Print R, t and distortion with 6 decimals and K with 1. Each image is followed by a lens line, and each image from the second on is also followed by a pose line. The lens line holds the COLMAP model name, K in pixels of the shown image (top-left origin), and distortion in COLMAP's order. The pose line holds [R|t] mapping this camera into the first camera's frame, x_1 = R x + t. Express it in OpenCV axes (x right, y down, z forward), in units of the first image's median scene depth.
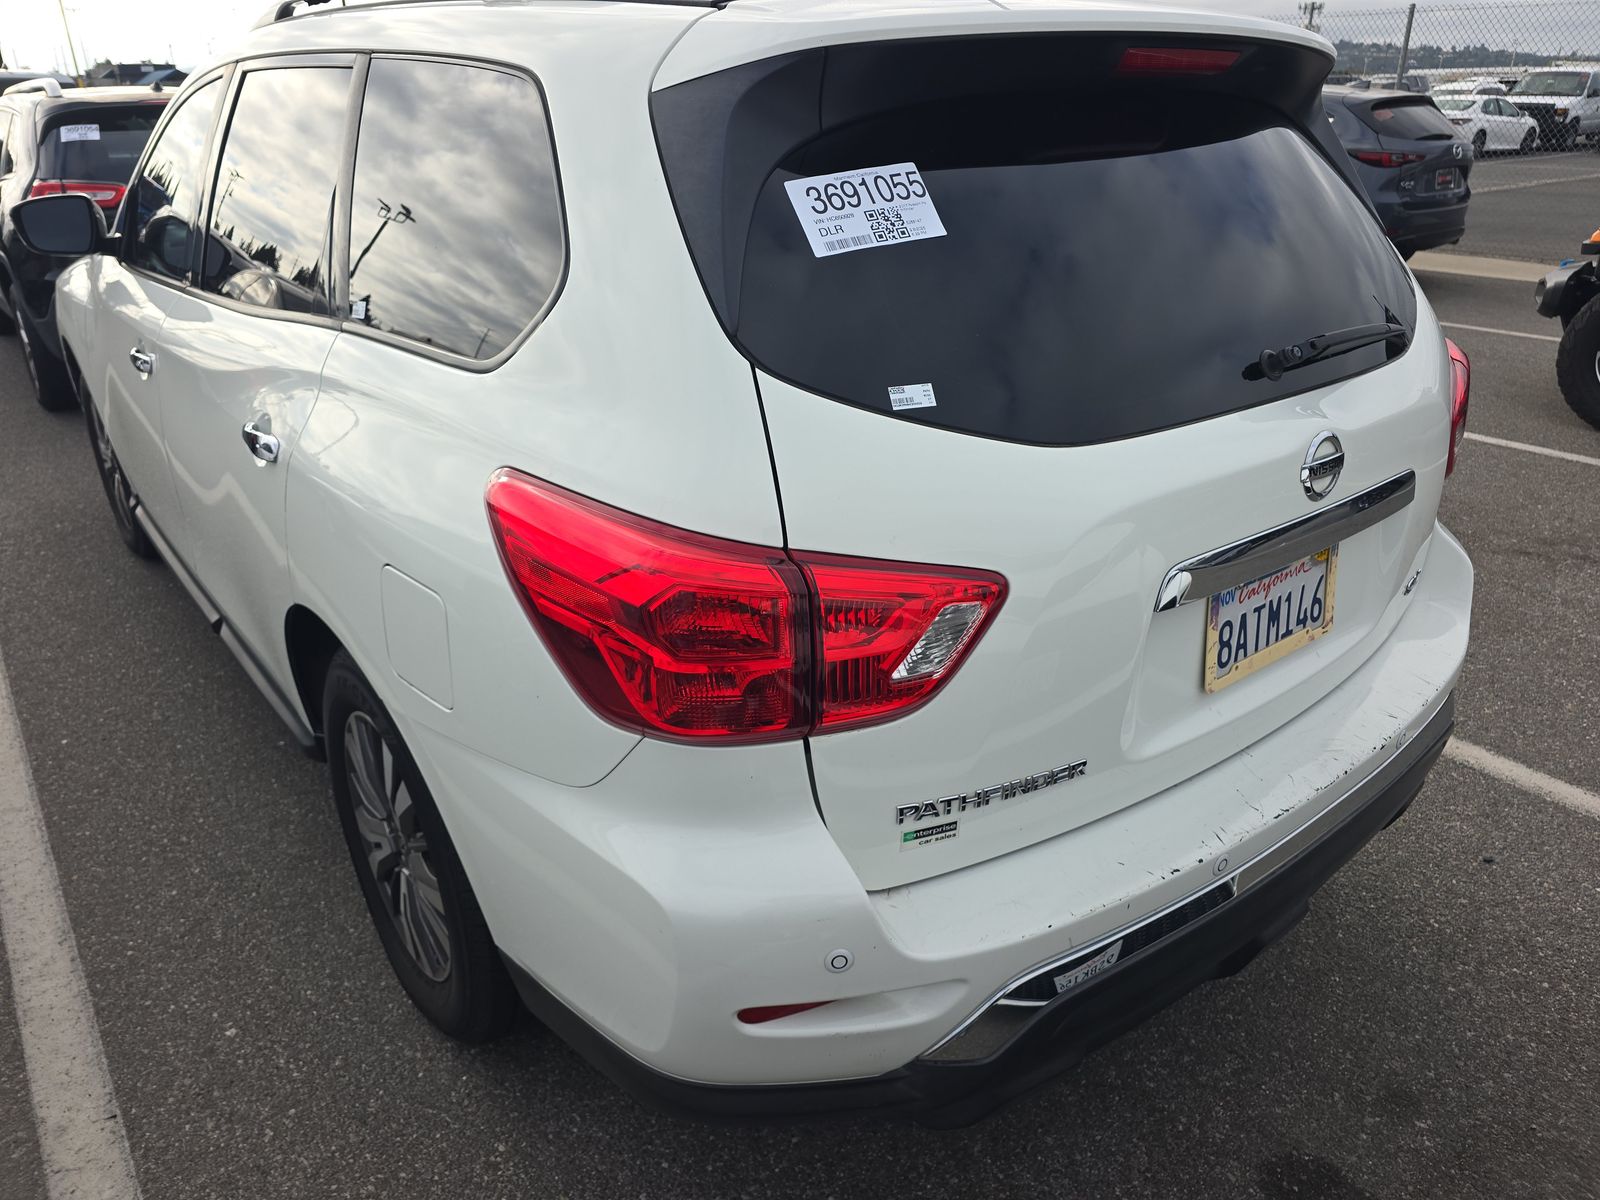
lens RADIAL K [[1083.9, 0, 805.4], [0, 1083.9, 596.2], [0, 0, 1]] dist [0.061516, -0.058314]
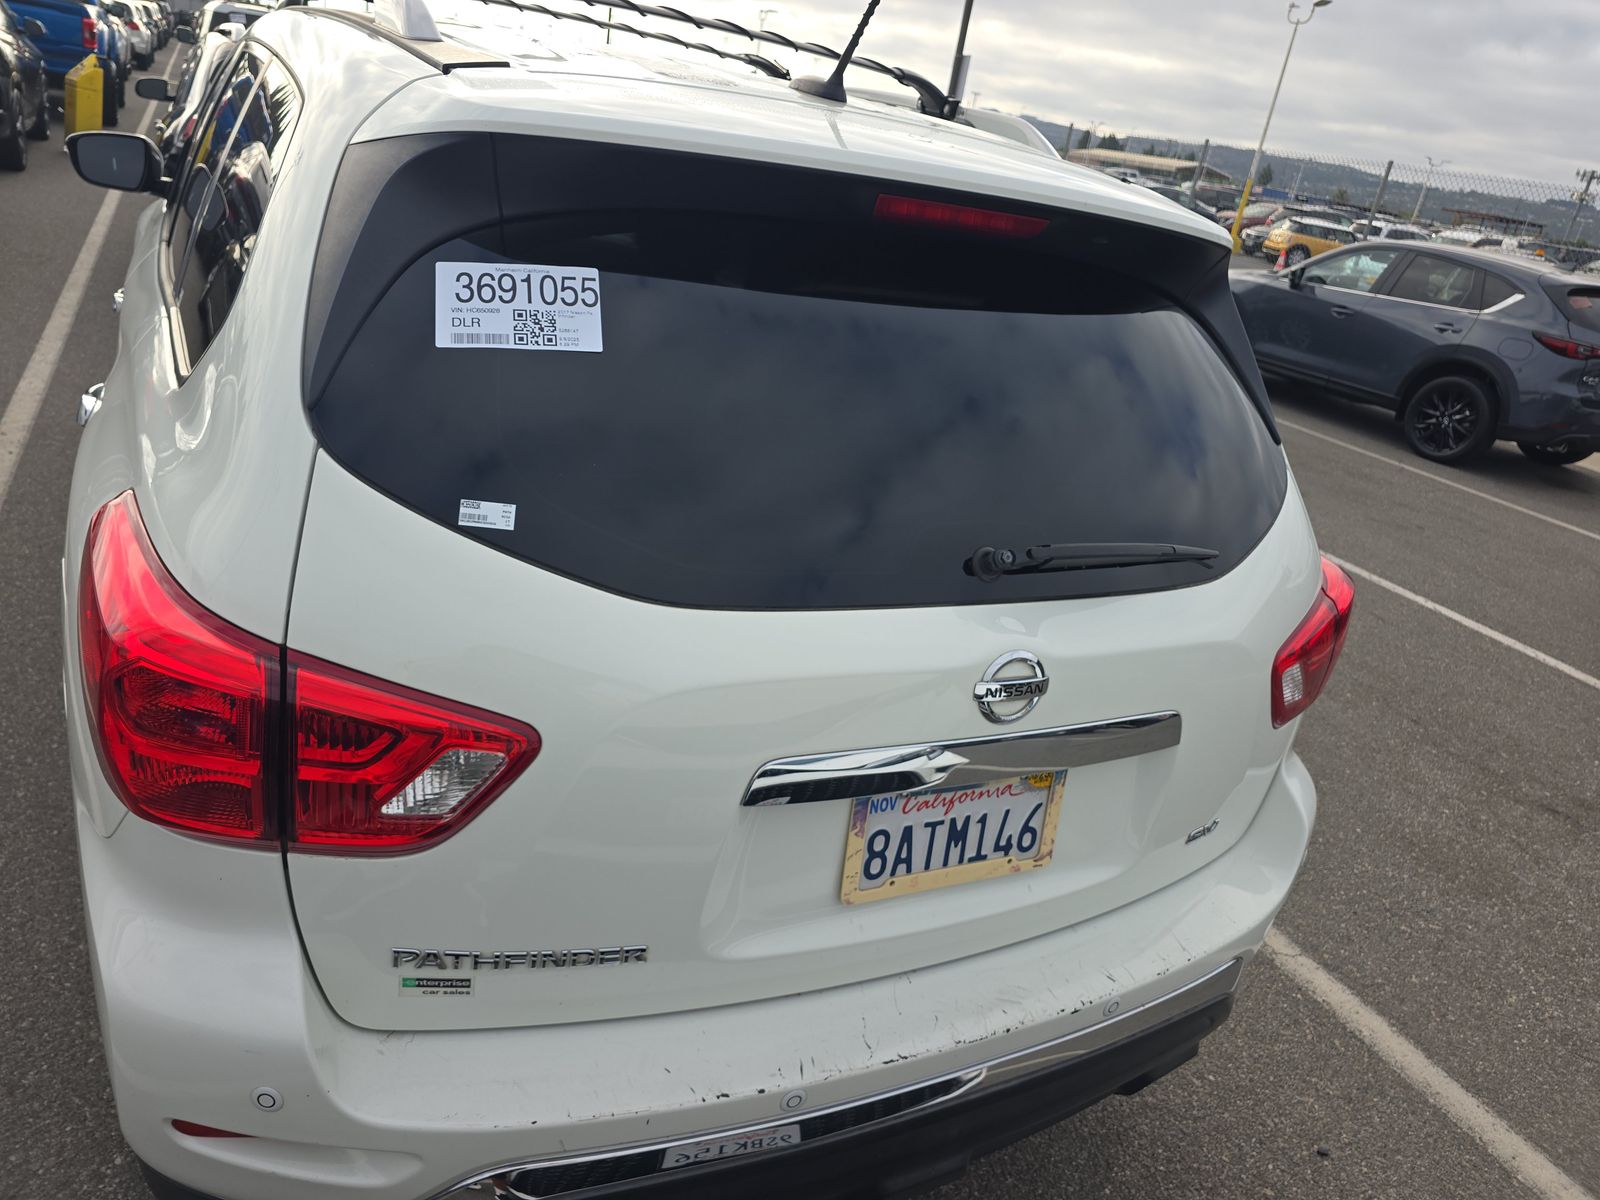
lens RADIAL K [[1083.9, 0, 800.9], [0, 1083.9, 596.7], [0, 0, 1]] dist [0.061516, -0.058314]
pose [[0.965179, 0.230342, -0.123986, 0.434529], [-0.234850, 0.971763, -0.022863, -0.142088], [0.115219, 0.051185, 0.992021, 0.111216]]
